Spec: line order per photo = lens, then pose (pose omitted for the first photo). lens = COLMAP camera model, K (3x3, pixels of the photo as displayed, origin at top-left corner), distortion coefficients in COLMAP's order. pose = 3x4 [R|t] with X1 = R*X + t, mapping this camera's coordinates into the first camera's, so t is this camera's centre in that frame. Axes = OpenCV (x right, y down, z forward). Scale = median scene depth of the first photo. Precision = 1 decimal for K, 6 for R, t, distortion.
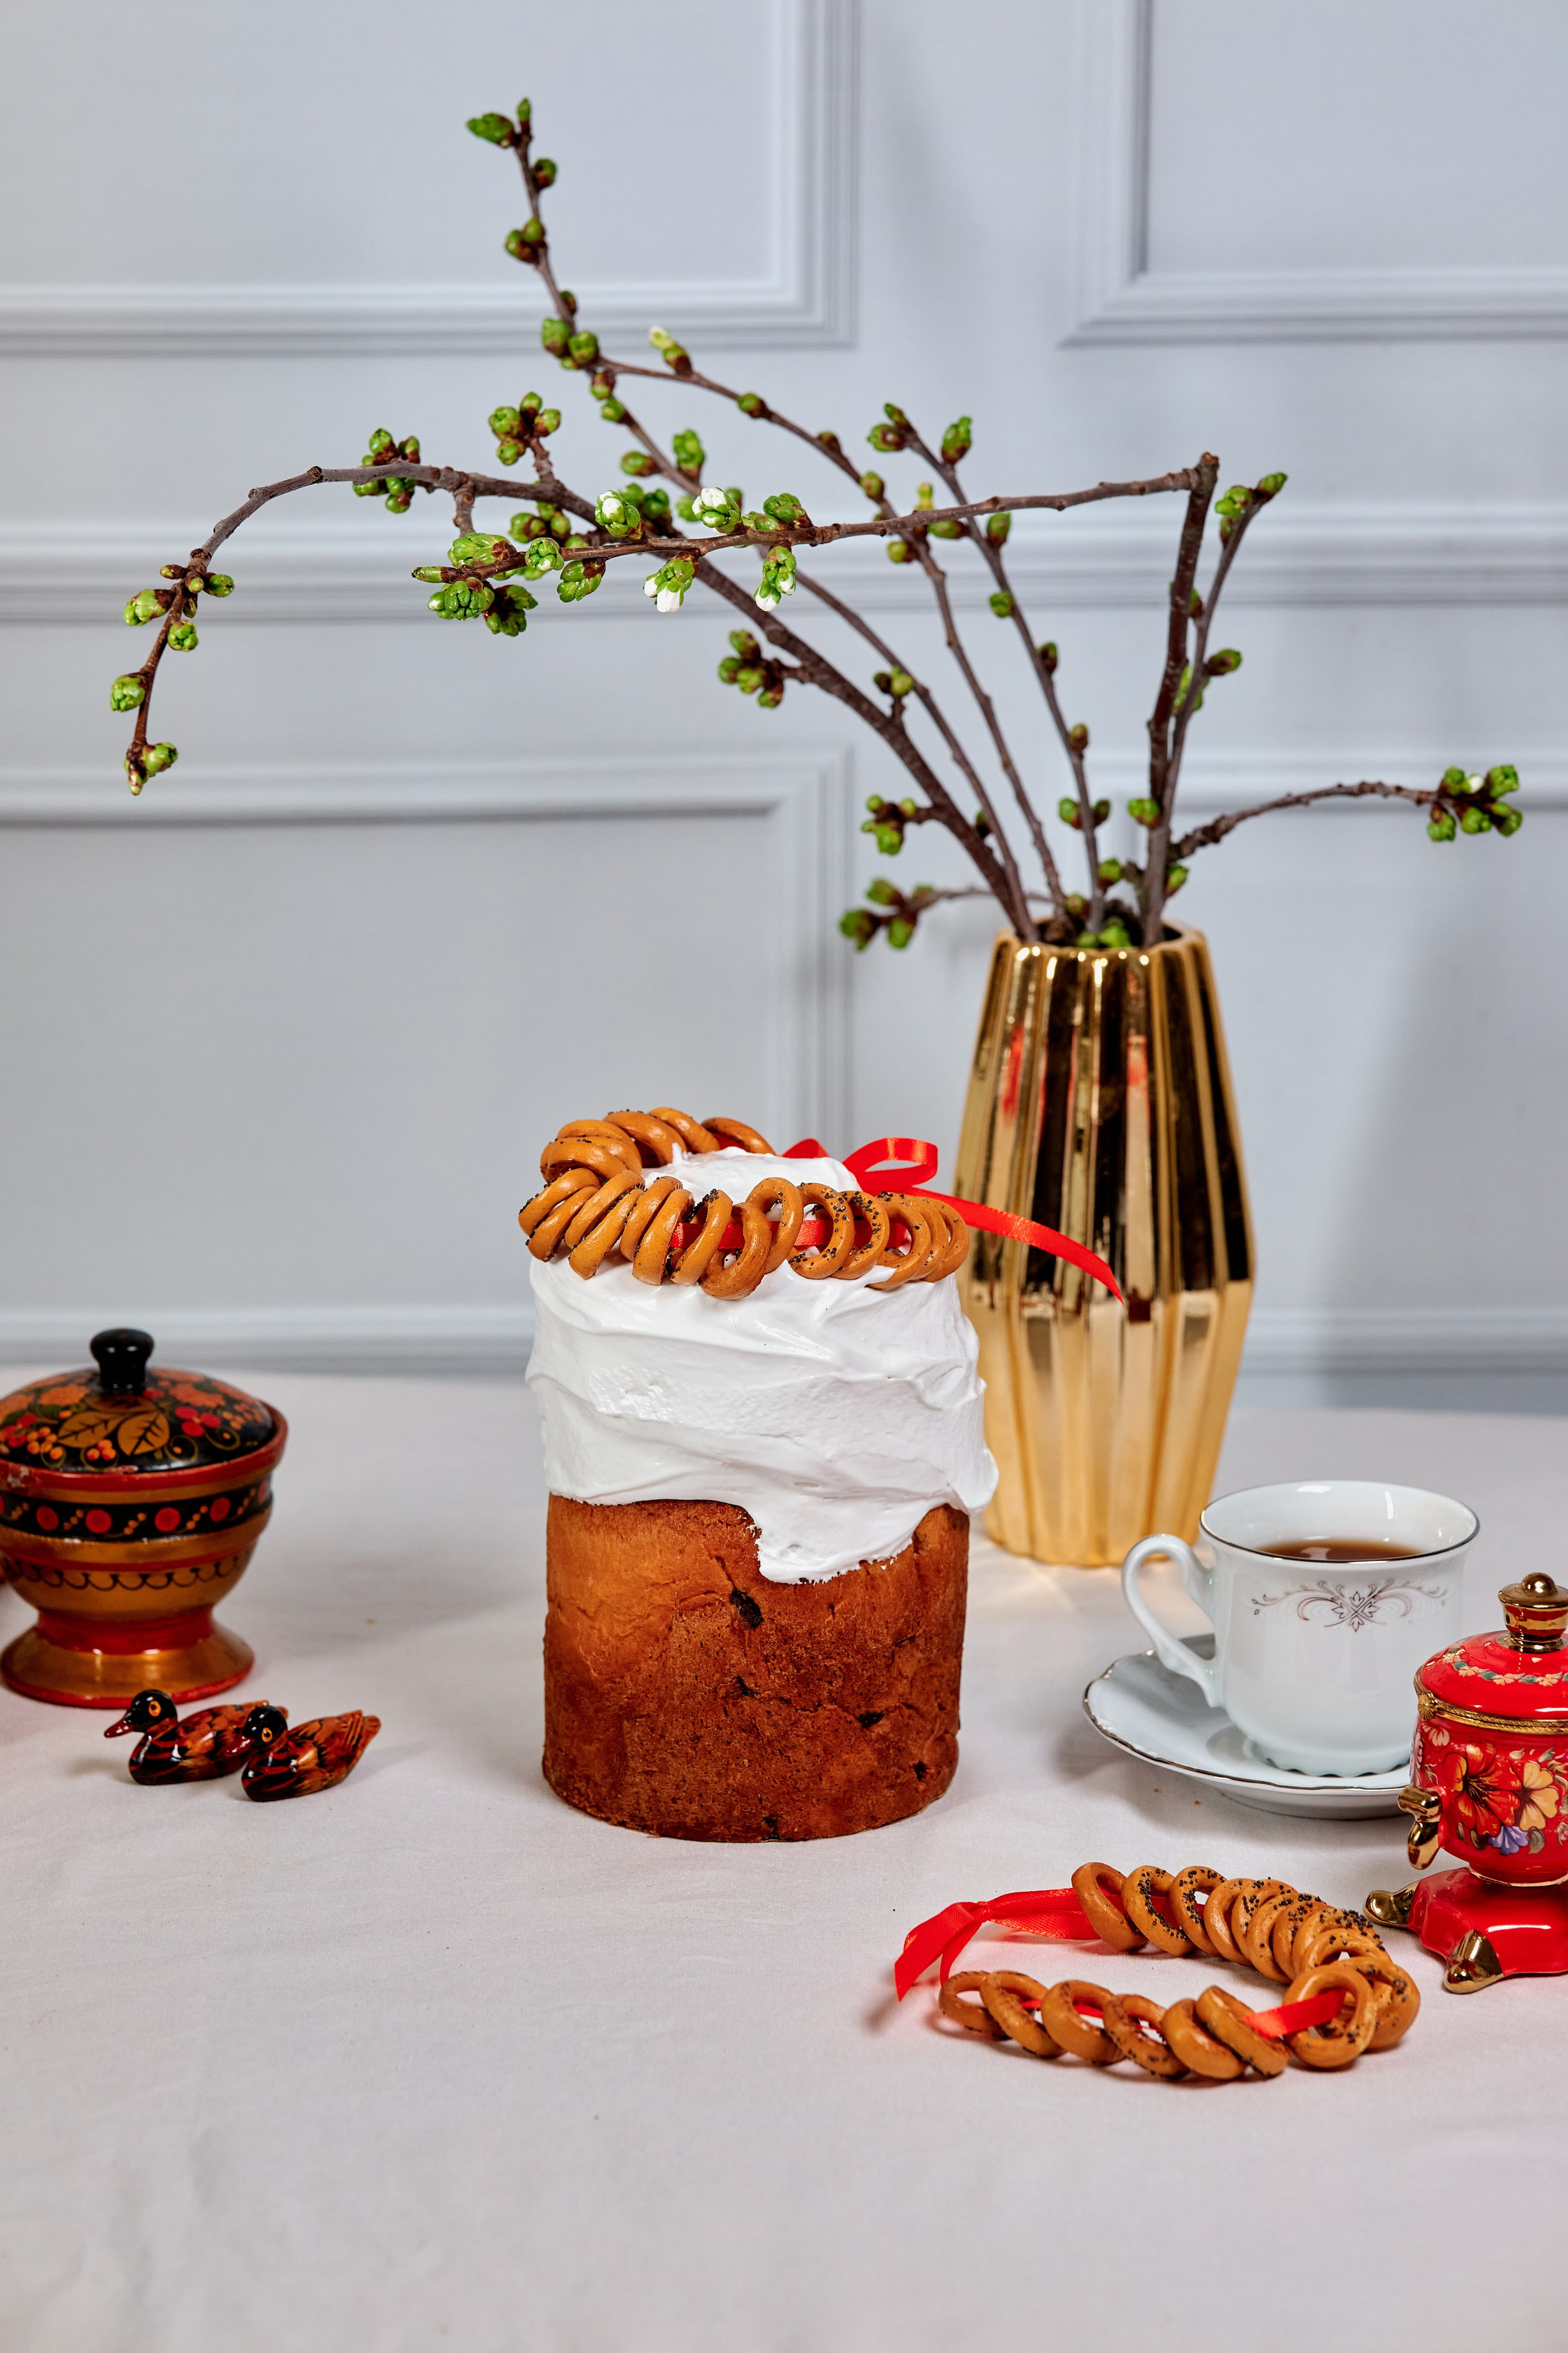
lens RADIAL K [[8004.0, 0, 784.0], [0, 8004.0, 1176.5], [0, 0, 1]] dist [0.325064, 1.533825]
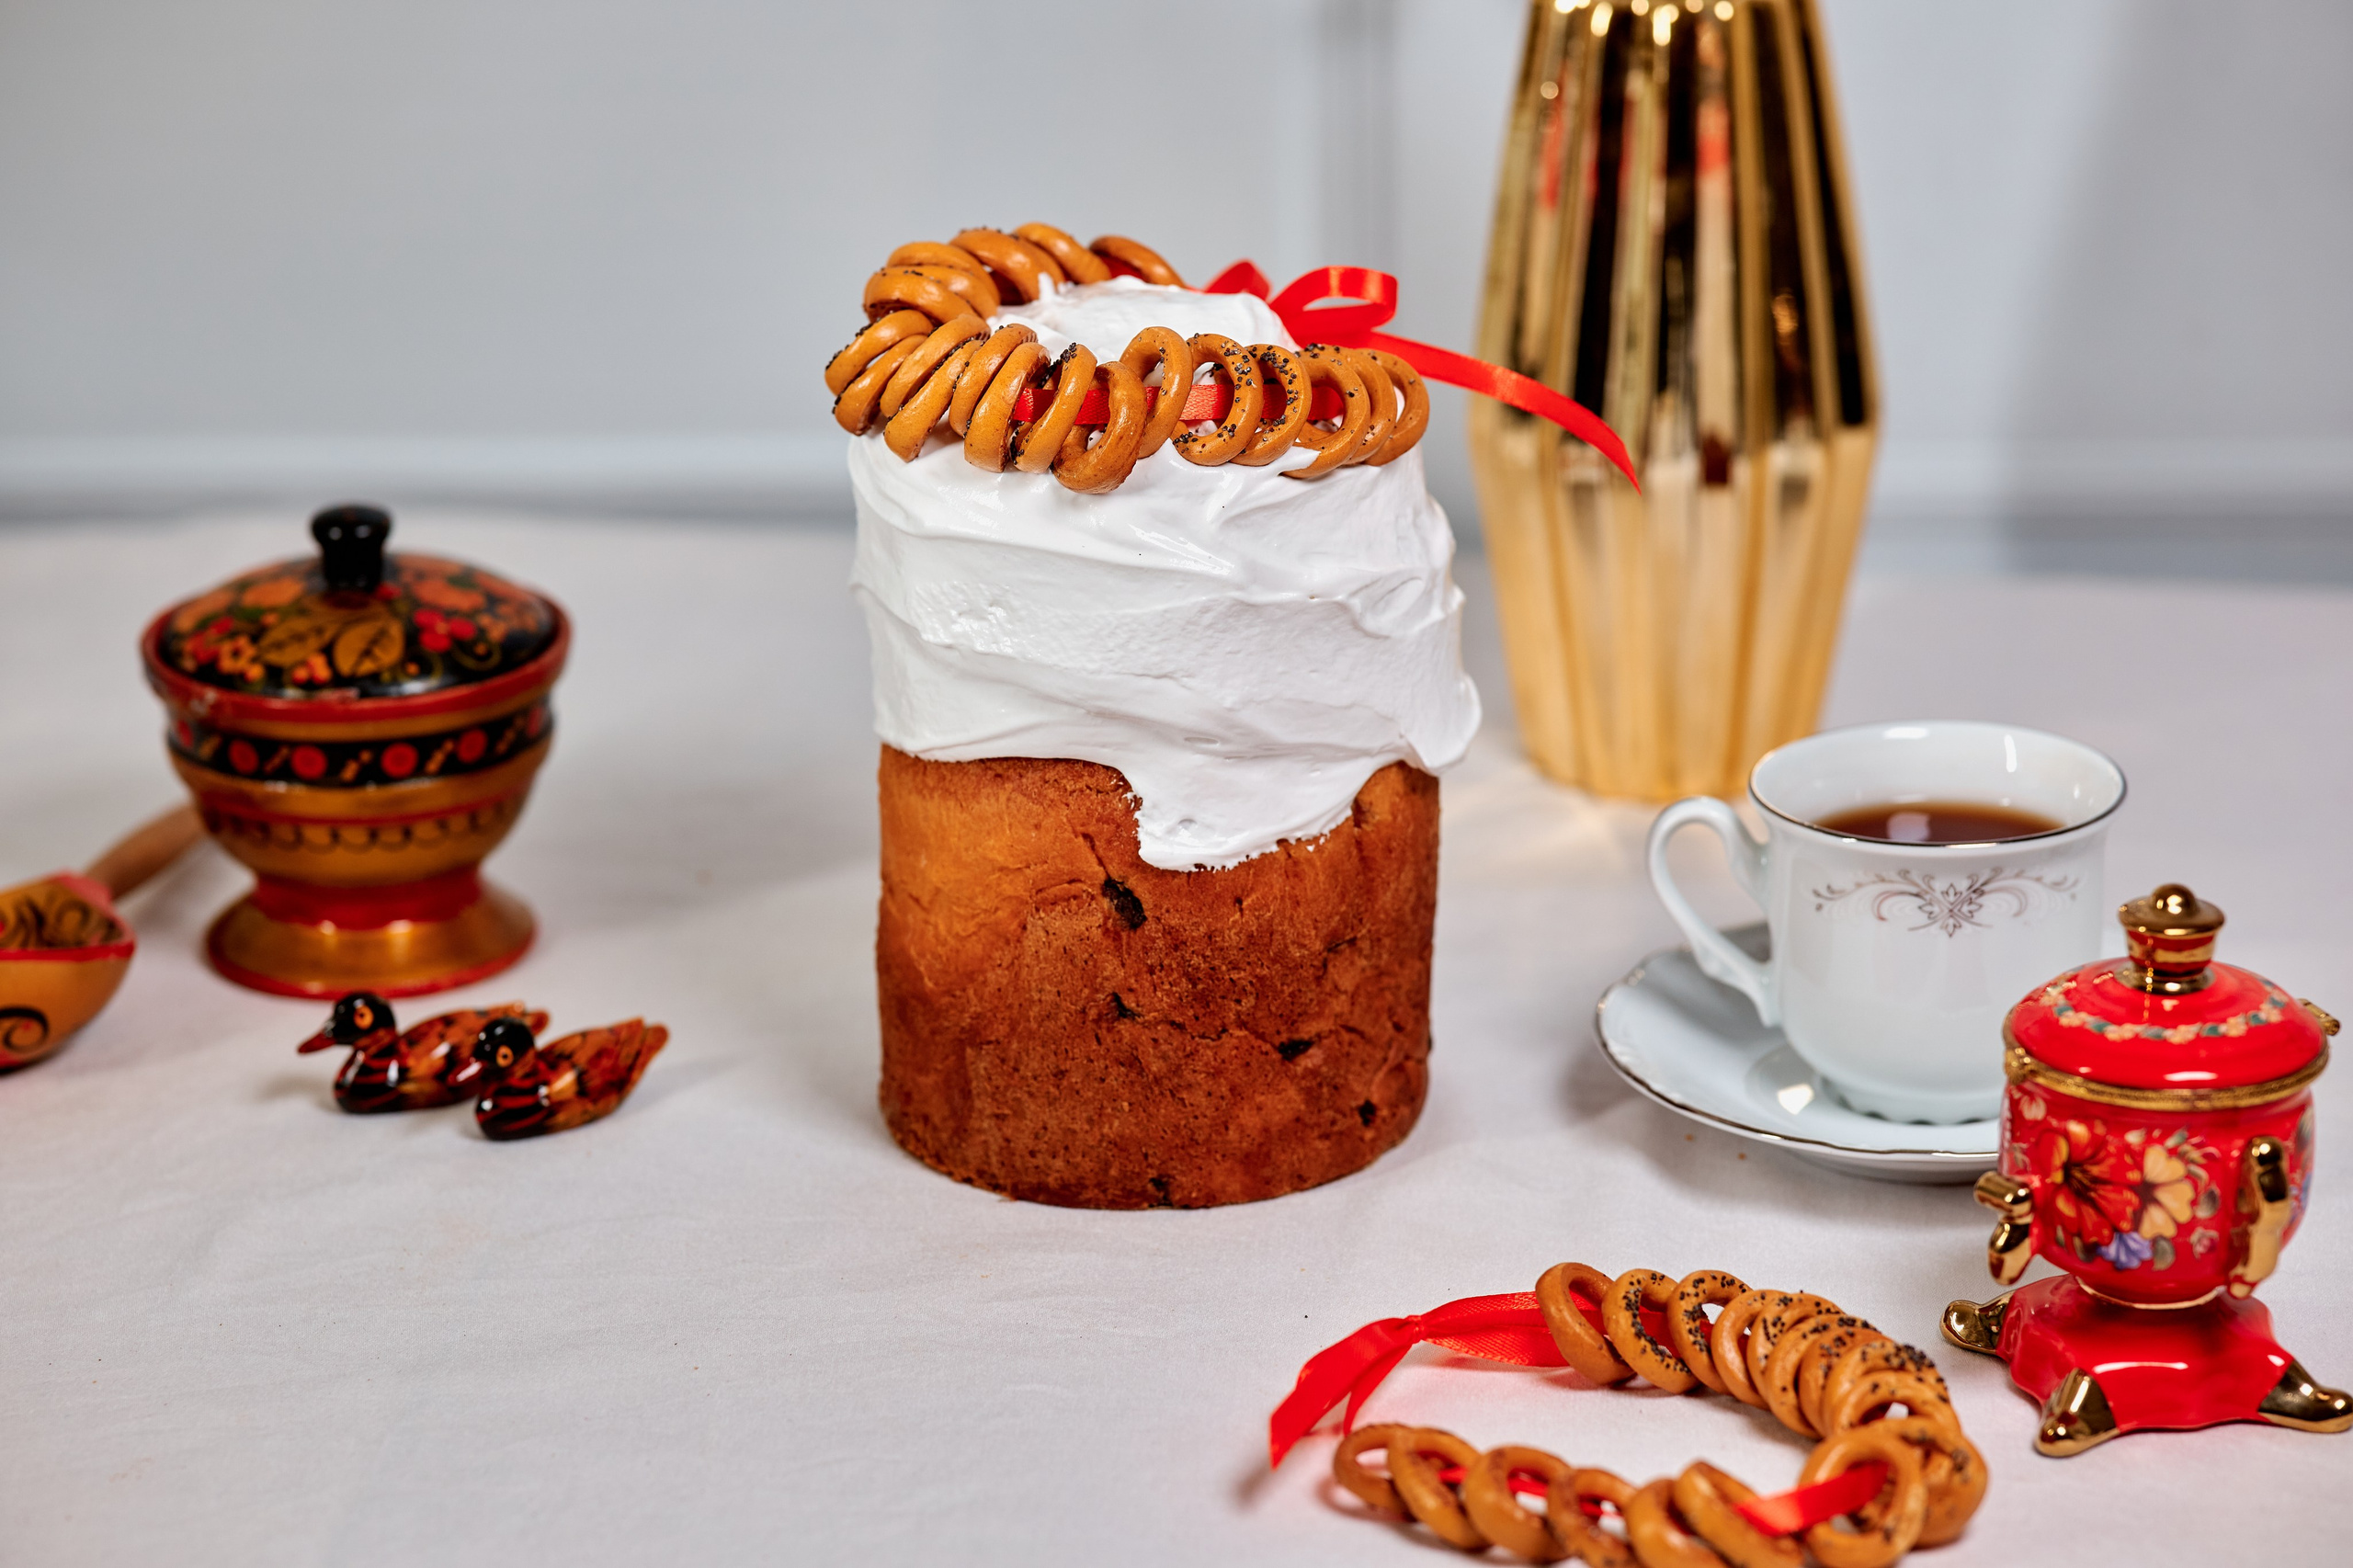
lens RADIAL K [[8004.6, 0, 1171.2], [0, 8004.6, 715.5], [0, 0, 1]] dist [0.325064, 1.533825]
pose [[0.996291, 0.007104, -0.085753, 0.063534], [-0.000235, 0.996808, 0.079841, -0.023068], [0.086047, -0.079525, 0.993112, 0.261066]]
